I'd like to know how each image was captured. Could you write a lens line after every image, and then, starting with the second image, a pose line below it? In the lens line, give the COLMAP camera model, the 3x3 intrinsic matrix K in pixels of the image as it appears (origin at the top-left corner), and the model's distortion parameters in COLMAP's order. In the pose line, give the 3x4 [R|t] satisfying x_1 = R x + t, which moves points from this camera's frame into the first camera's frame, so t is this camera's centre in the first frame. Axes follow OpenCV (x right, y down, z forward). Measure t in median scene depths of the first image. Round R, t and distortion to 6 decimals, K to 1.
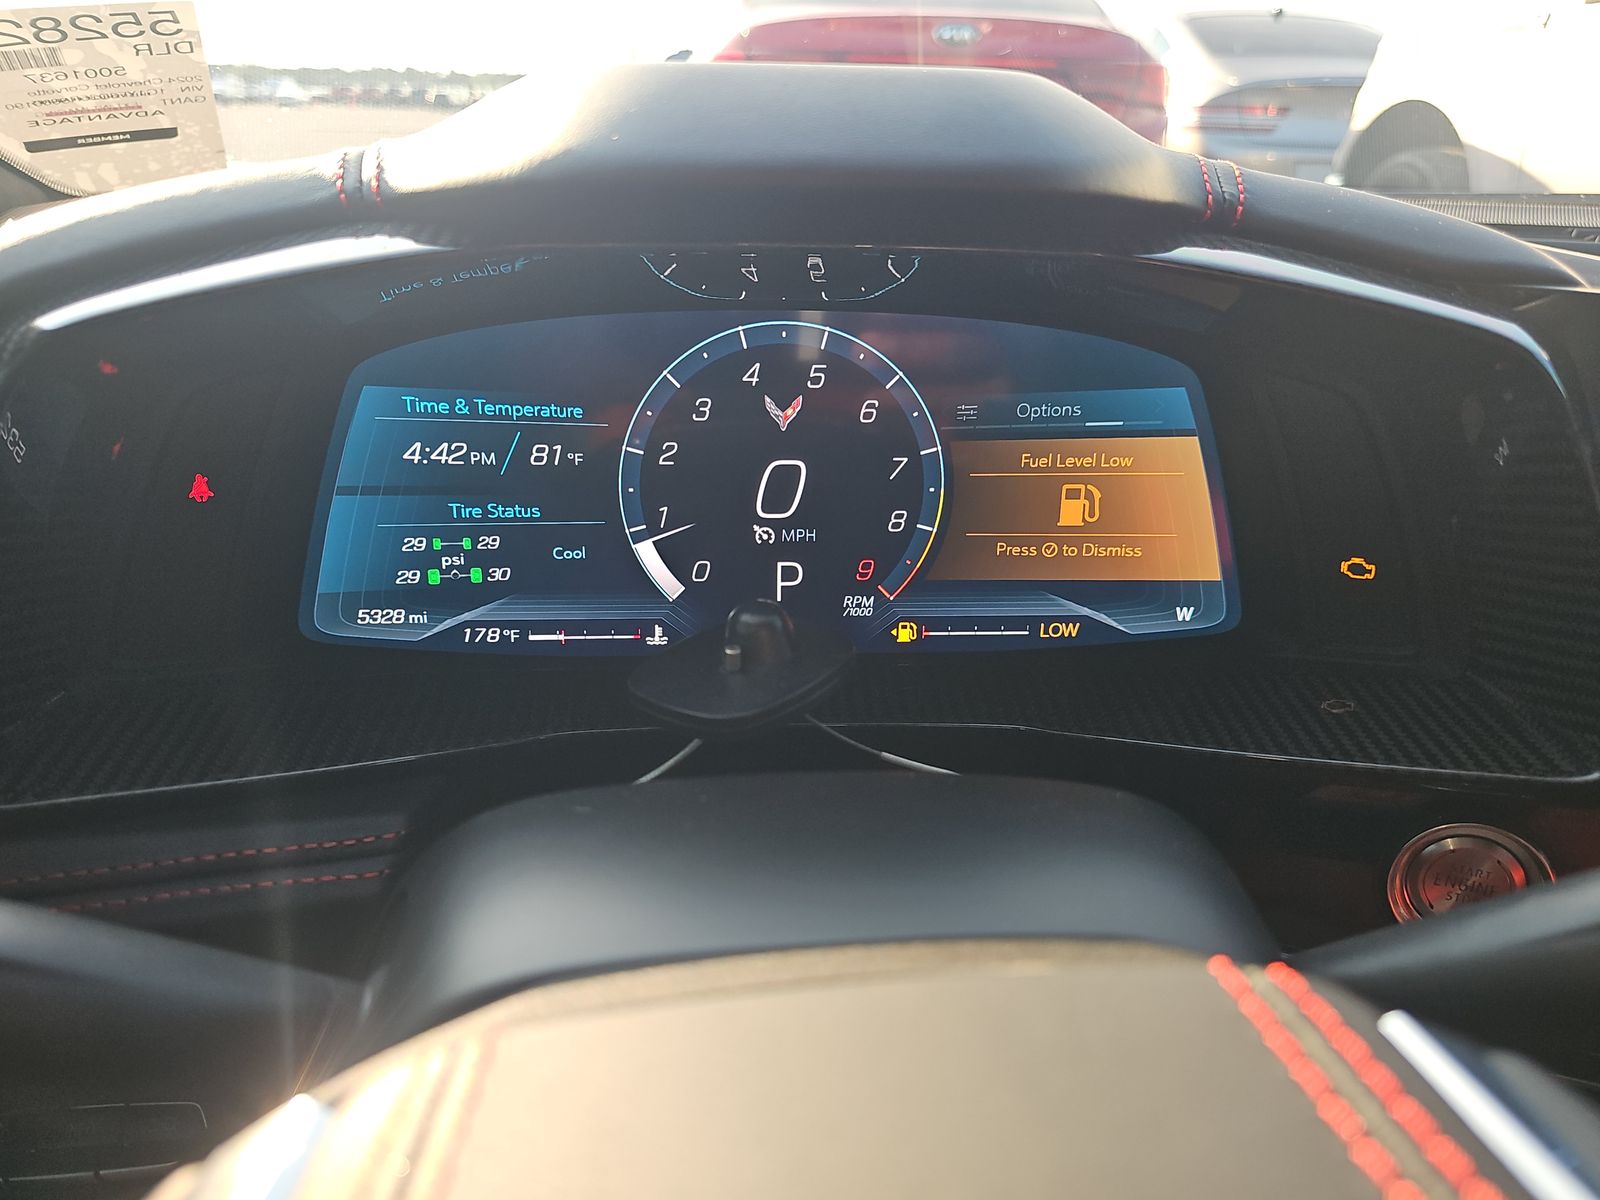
lens RADIAL K [[1064.1, 0, 800.4], [0, 1064.1, 596.5], [0, 0, 1]] dist [0.019076, -0.014065]
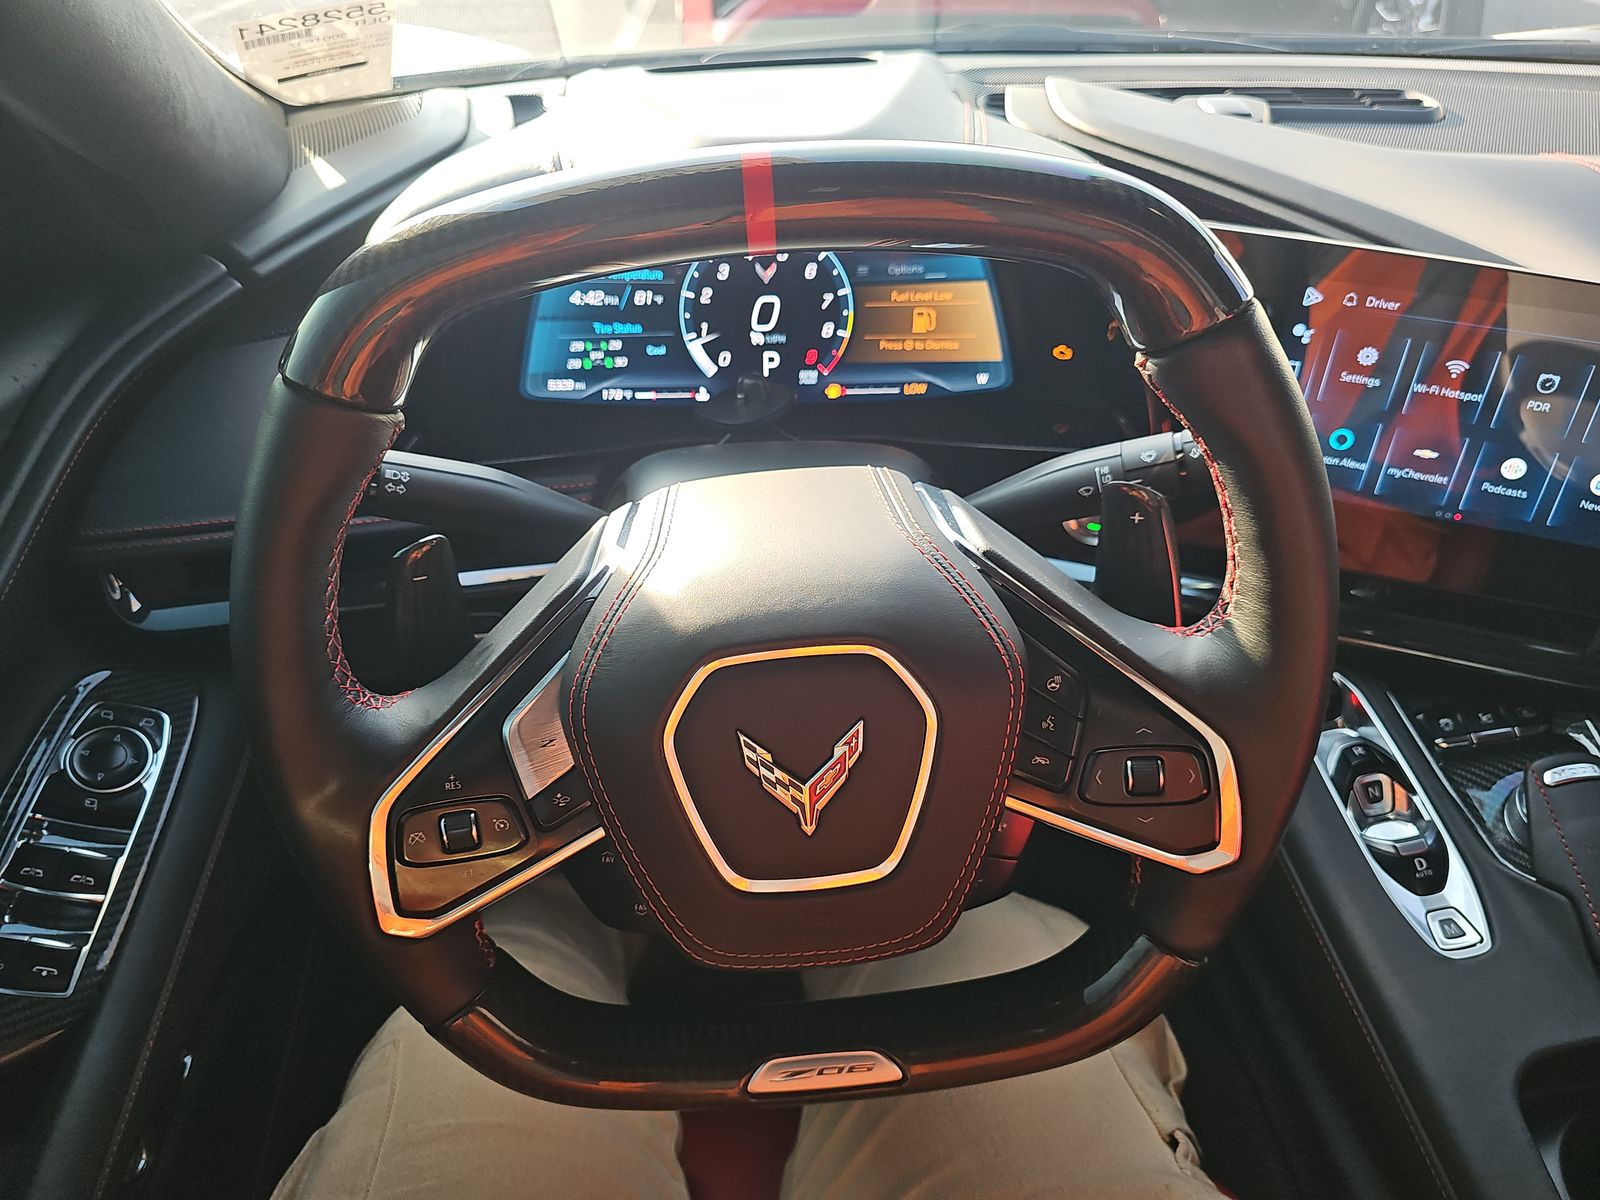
lens RADIAL K [[1064.1, 0, 798.1], [0, 1064.1, 604.0], [0, 0, 1]] dist [0.019076, -0.014065]
pose [[0.999720, -0.008097, -0.022244, 0.077231], [0.012325, 0.980316, 0.197050, 0.032209], [0.020210, -0.197269, 0.980141, -0.955697]]
